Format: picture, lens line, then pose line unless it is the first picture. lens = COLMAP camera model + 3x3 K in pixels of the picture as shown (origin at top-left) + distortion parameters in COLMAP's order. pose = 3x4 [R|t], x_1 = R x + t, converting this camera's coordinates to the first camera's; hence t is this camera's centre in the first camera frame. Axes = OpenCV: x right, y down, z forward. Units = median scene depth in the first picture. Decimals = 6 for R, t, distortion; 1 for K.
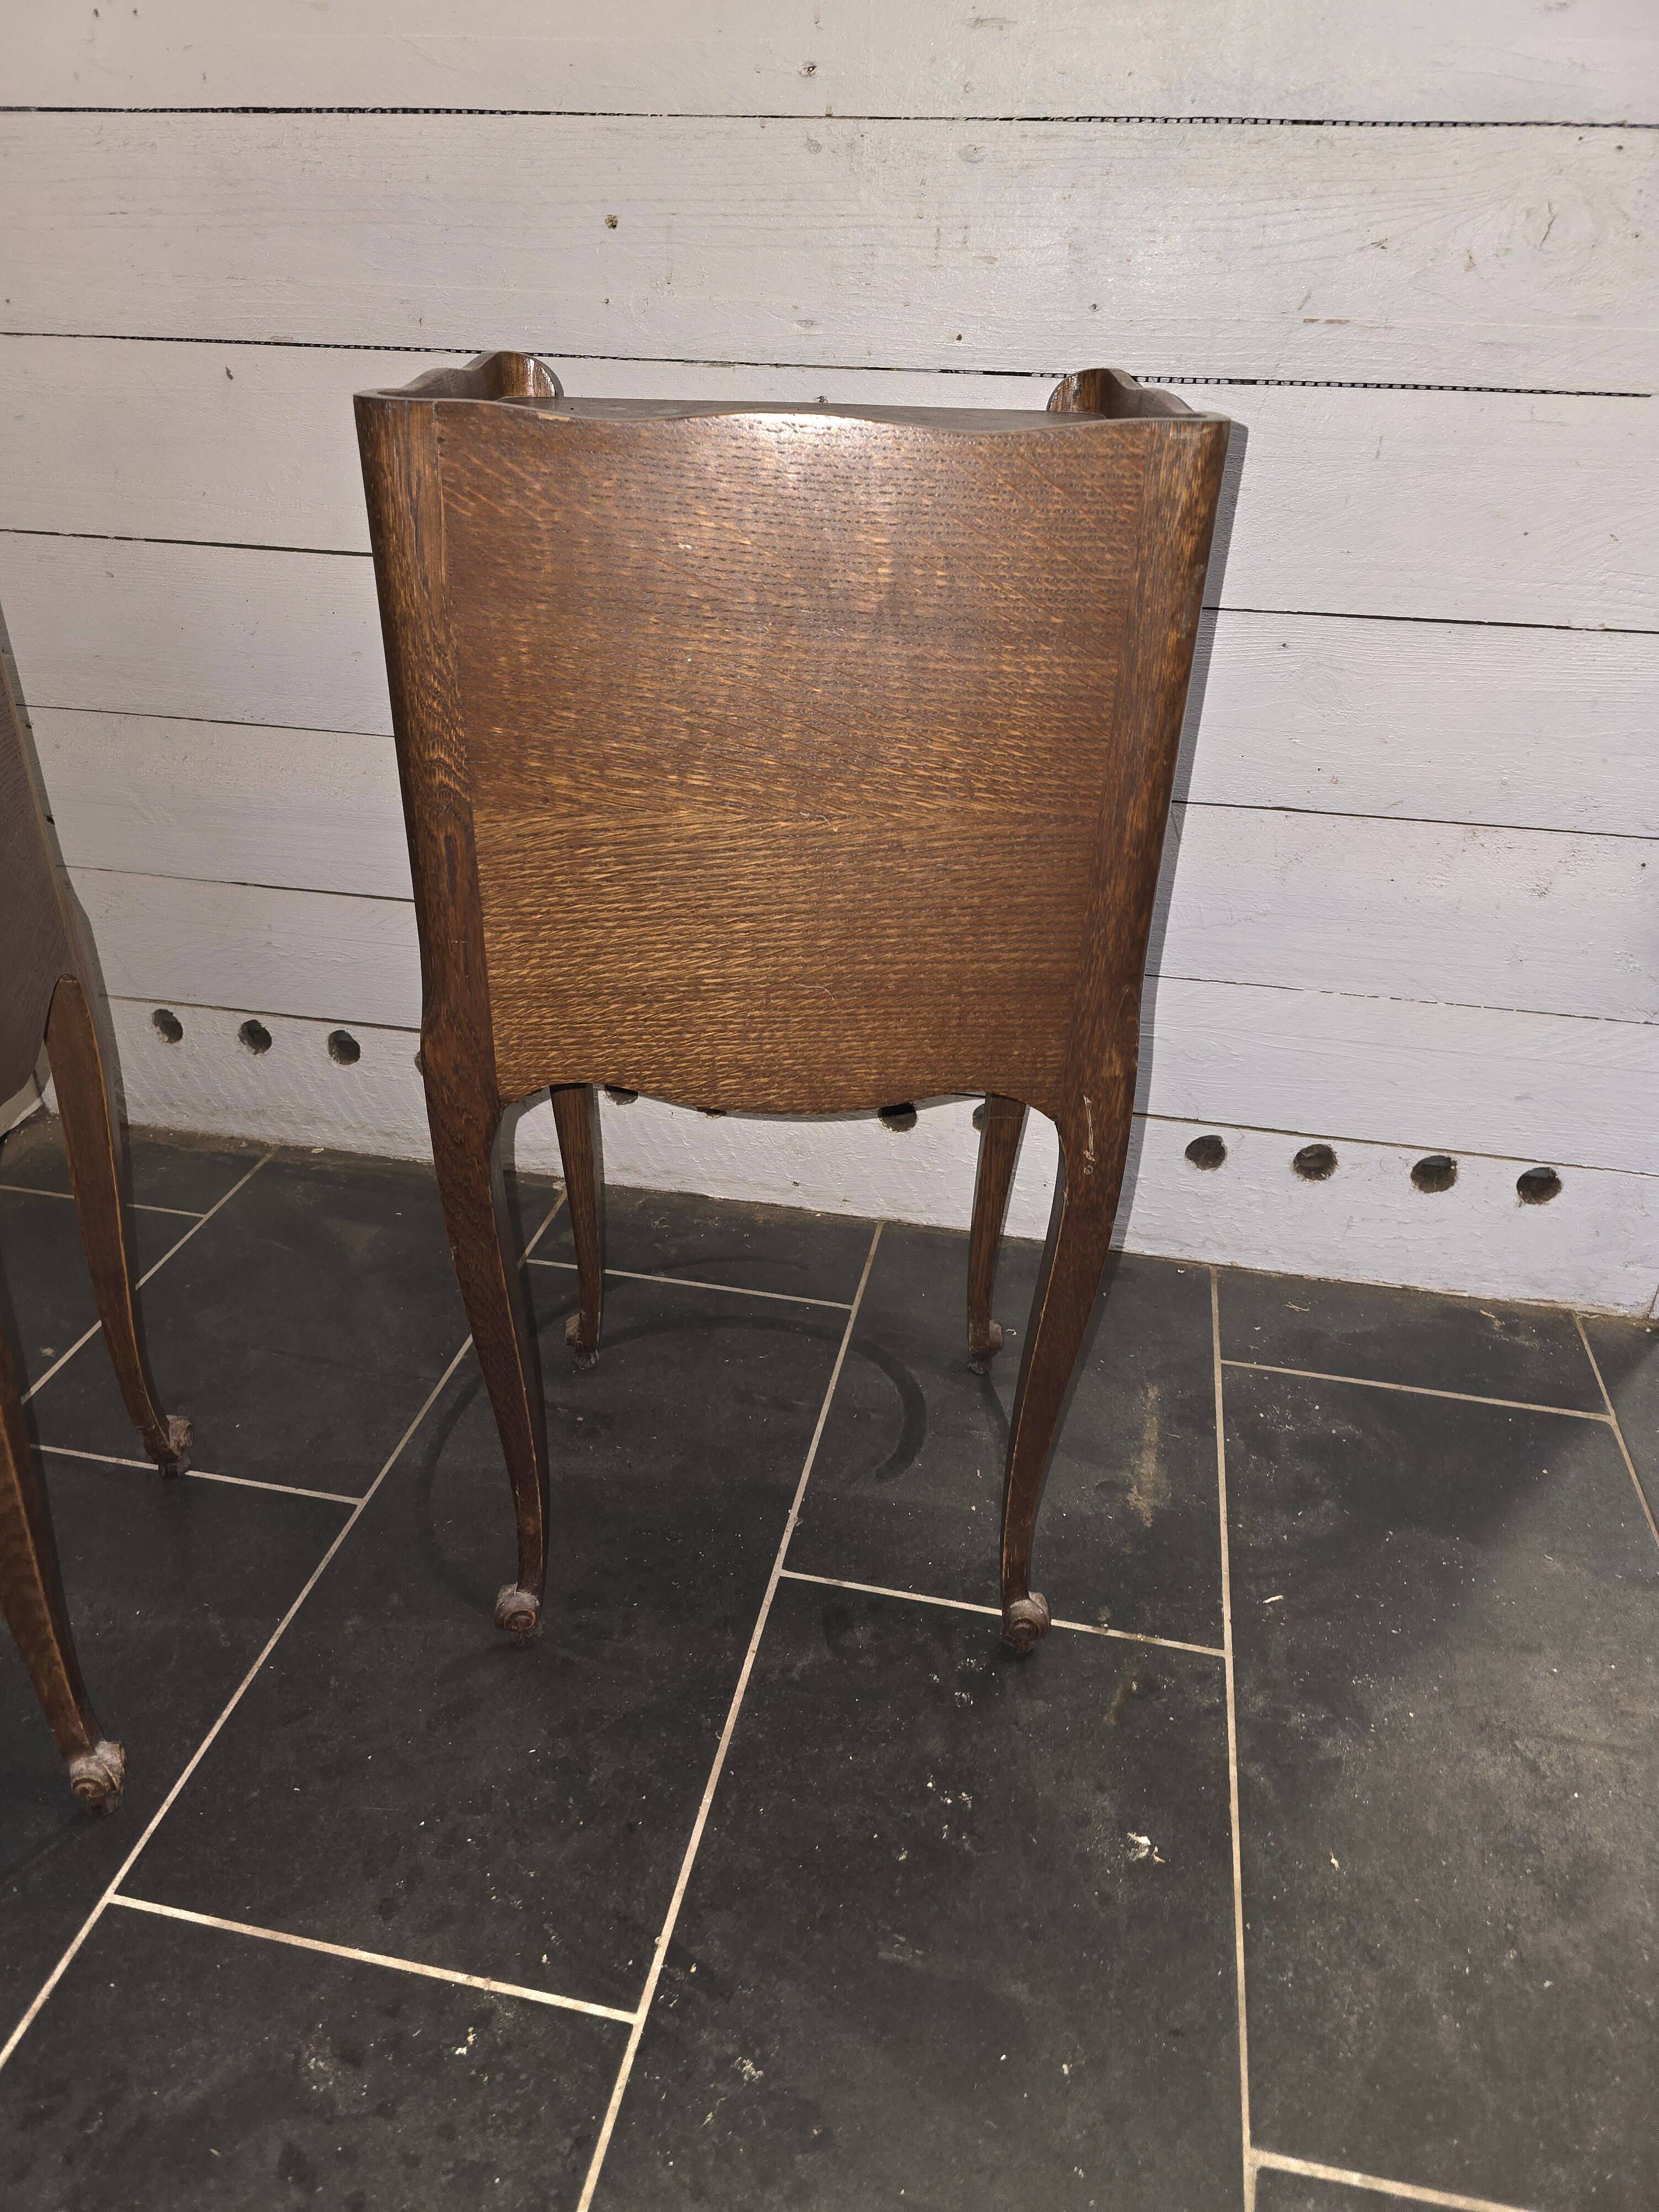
lens RADIAL K [[1501.4, 0, 824.3], [0, 1501.4, 1110.8], [0, 0, 1]] dist [0.058626, -0.059391]
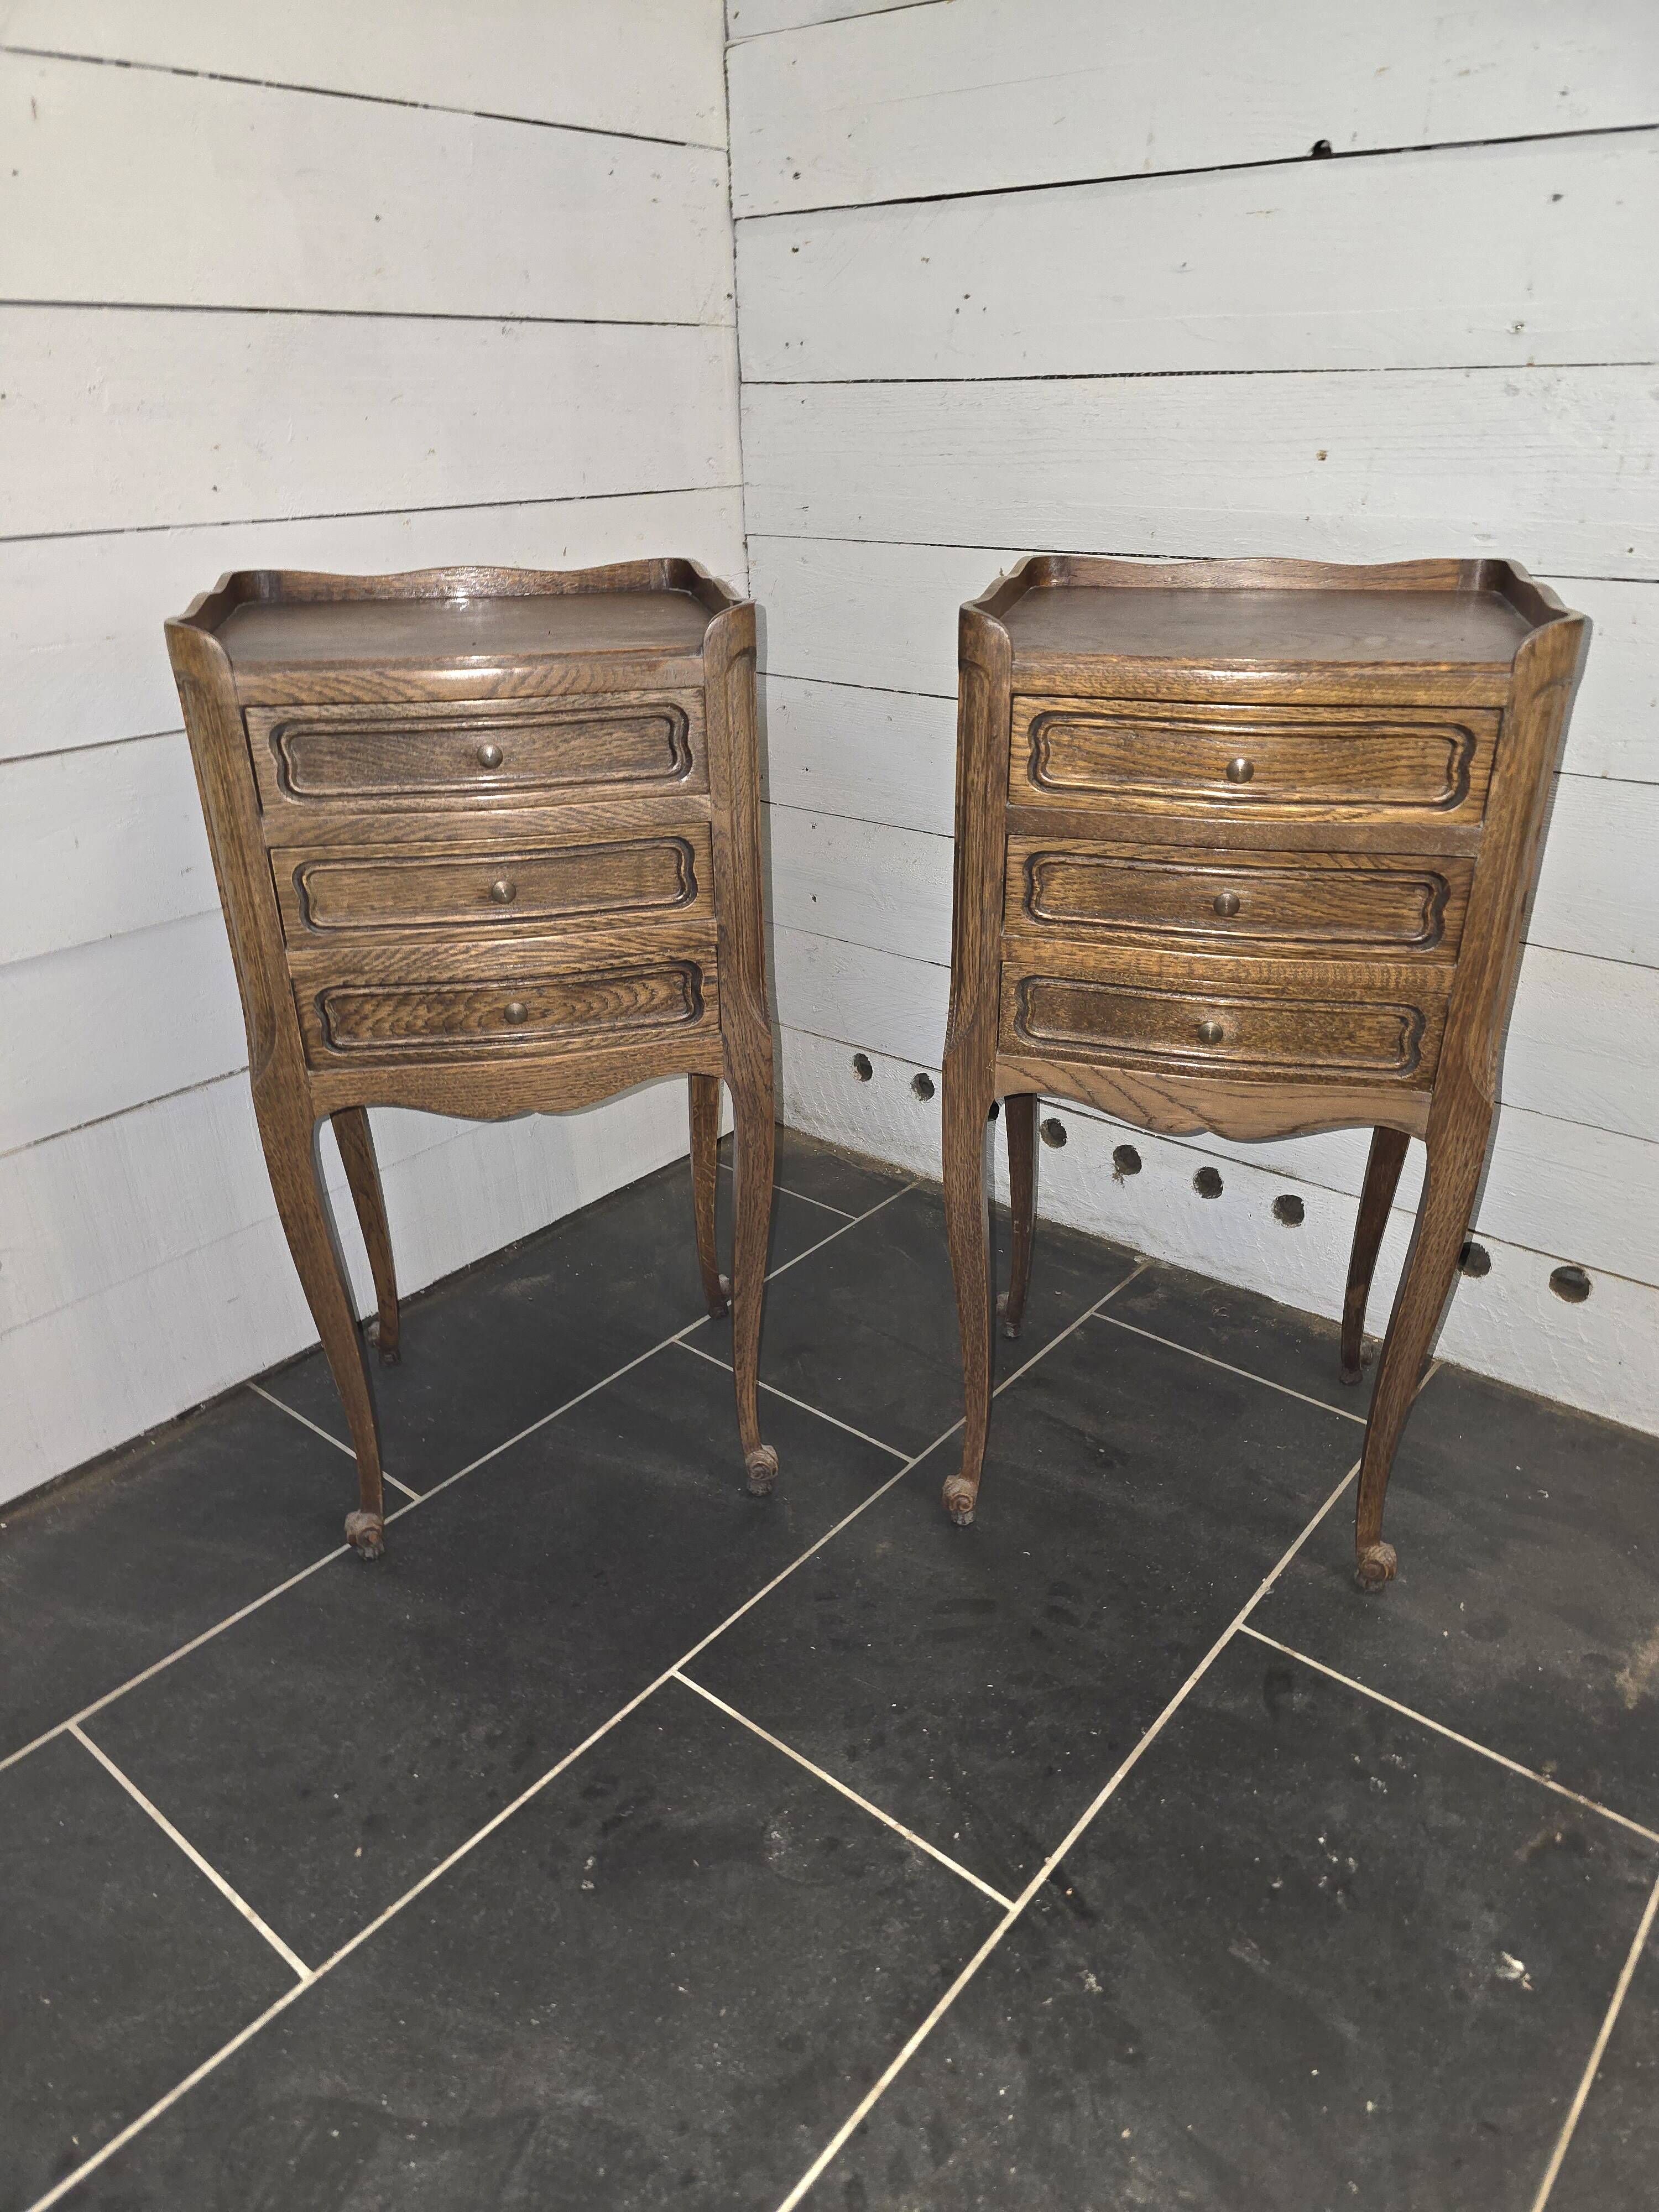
lens RADIAL K [[1501.4, 0, 829.5], [0, 1501.4, 1108.7], [0, 0, 1]] dist [0.058626, -0.059391]
pose [[0.883003, 0.170884, -0.437155, 0.128102], [-0.204398, 0.978416, -0.030396, 0.030181], [0.422525, 0.116194, 0.898872, -0.172962]]
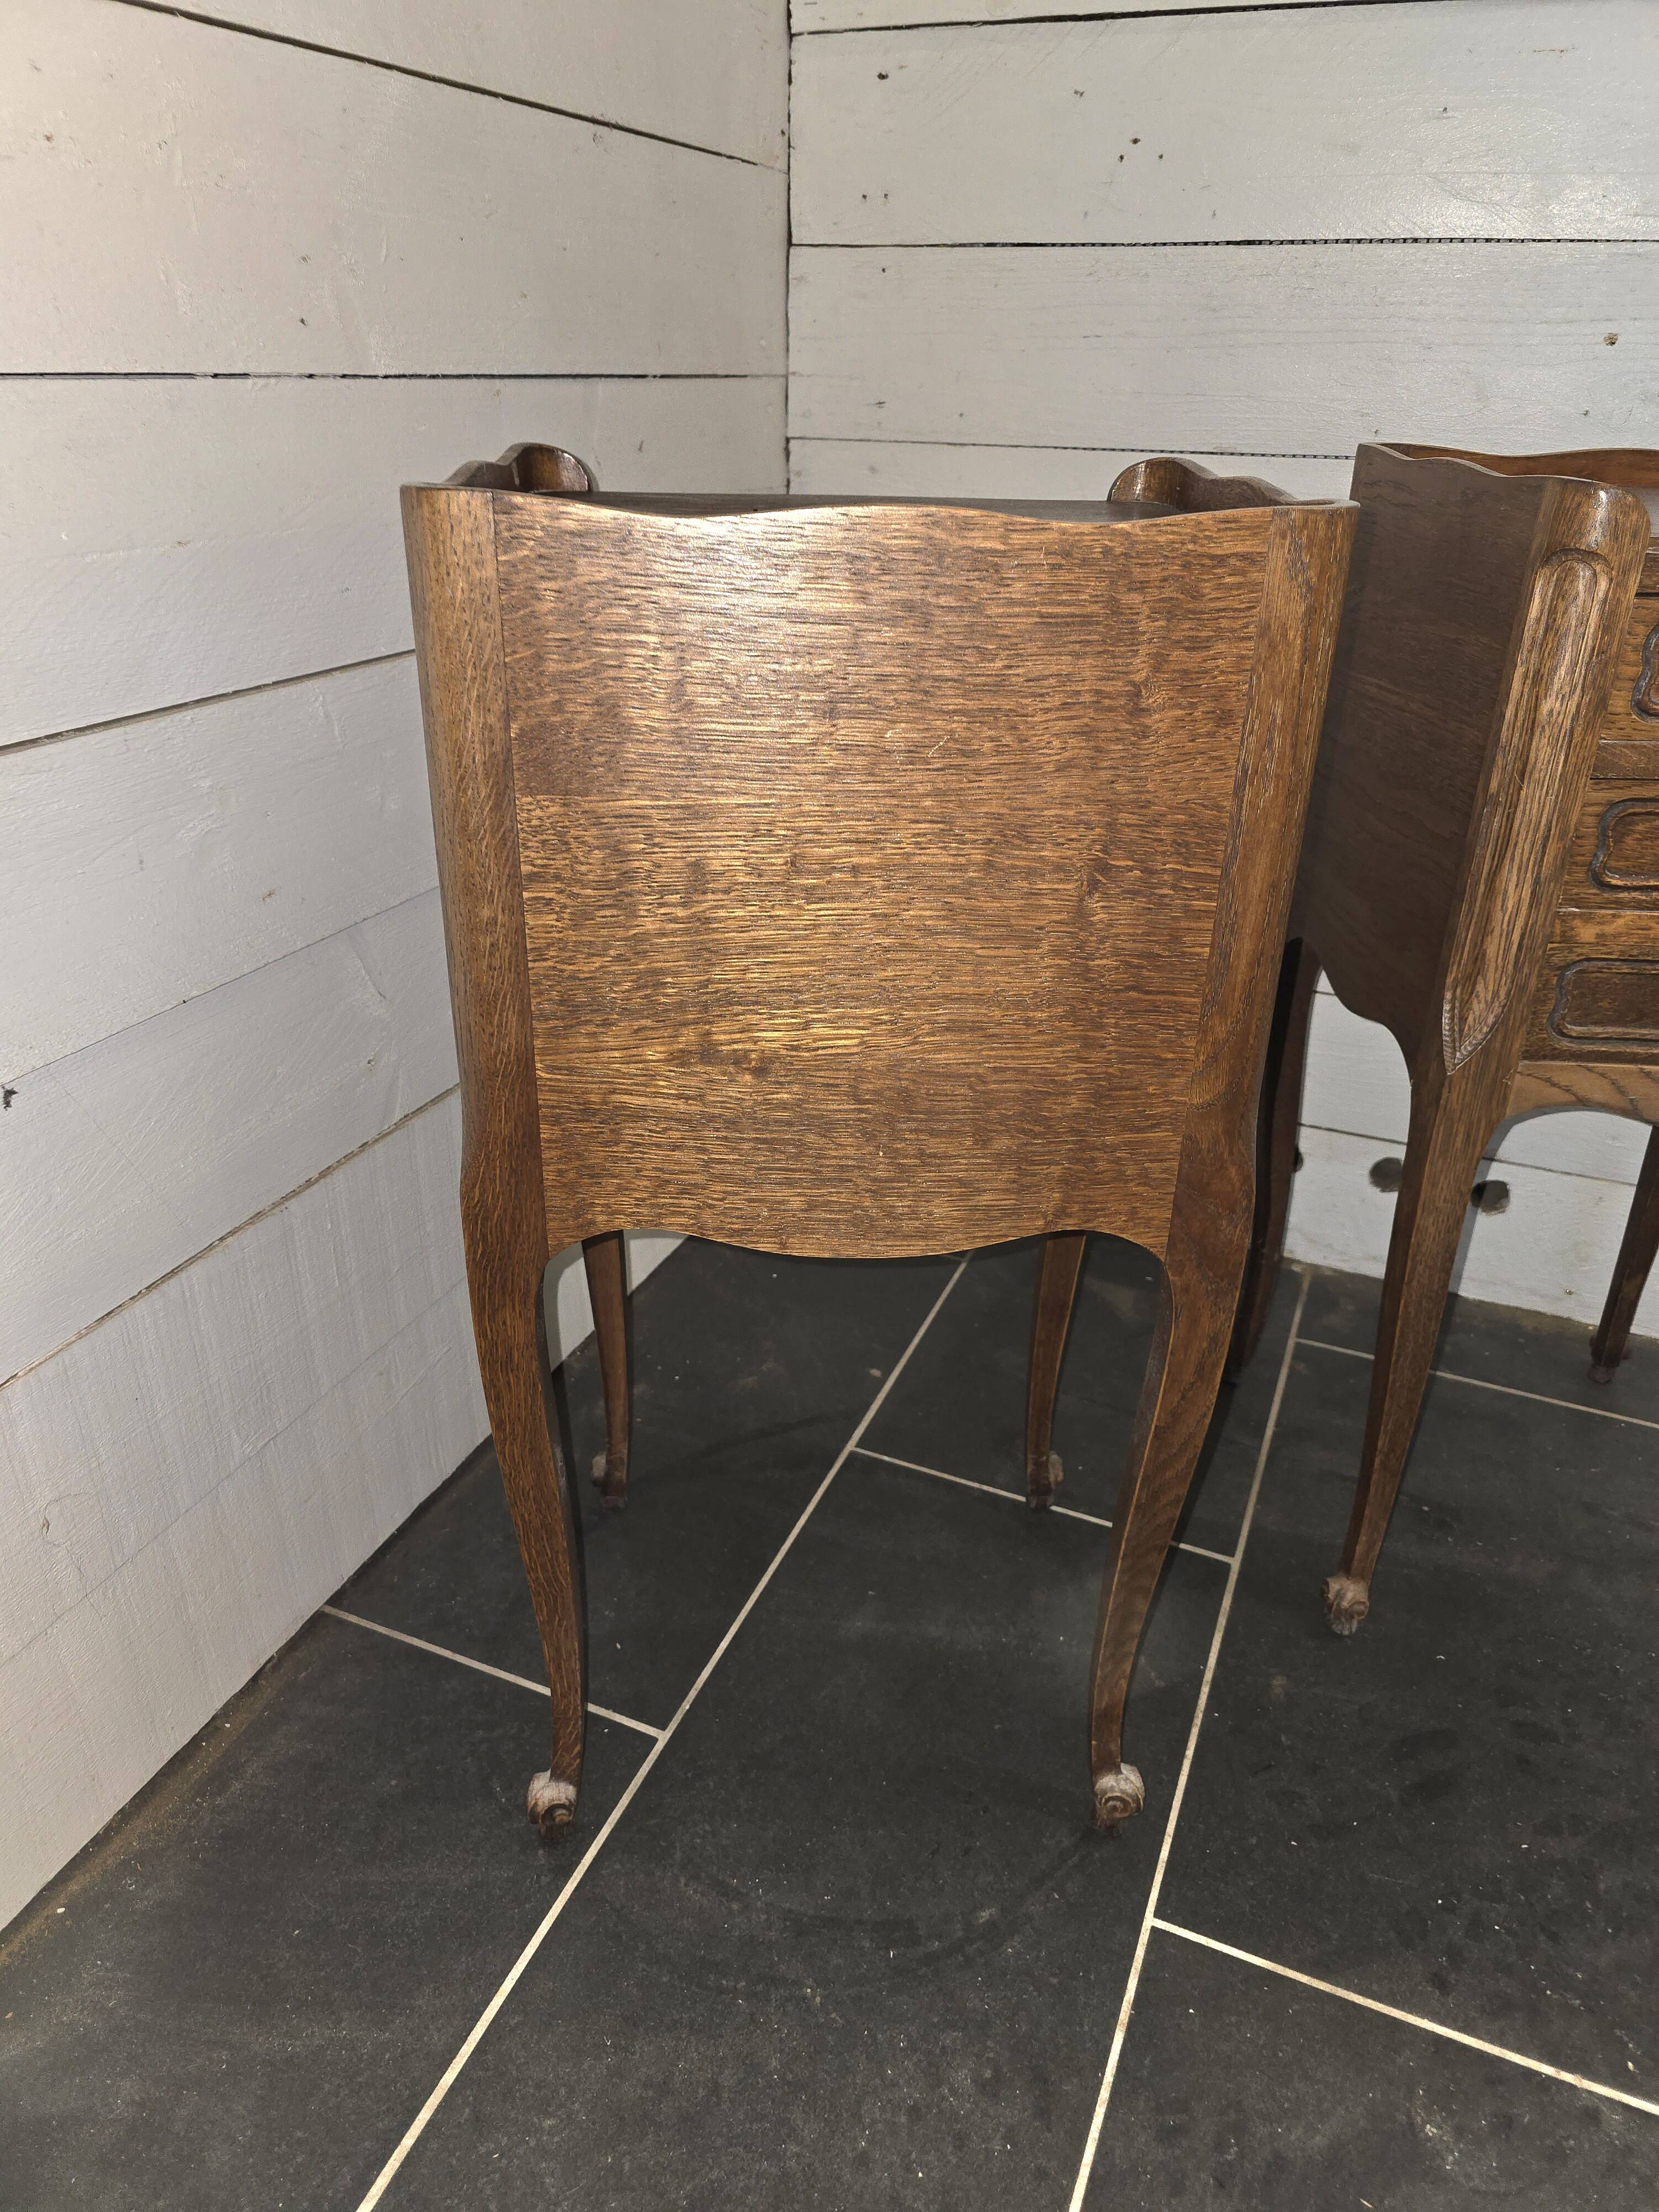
lens RADIAL K [[1501.4, 0, 825.0], [0, 1501.4, 1100.0], [0, 0, 1]] dist [0.058626, -0.059391]
pose [[0.980759, 0.082455, -0.176956, -0.445324], [-0.095053, 0.993418, -0.063921, 0.046112], [0.170521, 0.079511, 0.982141, -0.065945]]
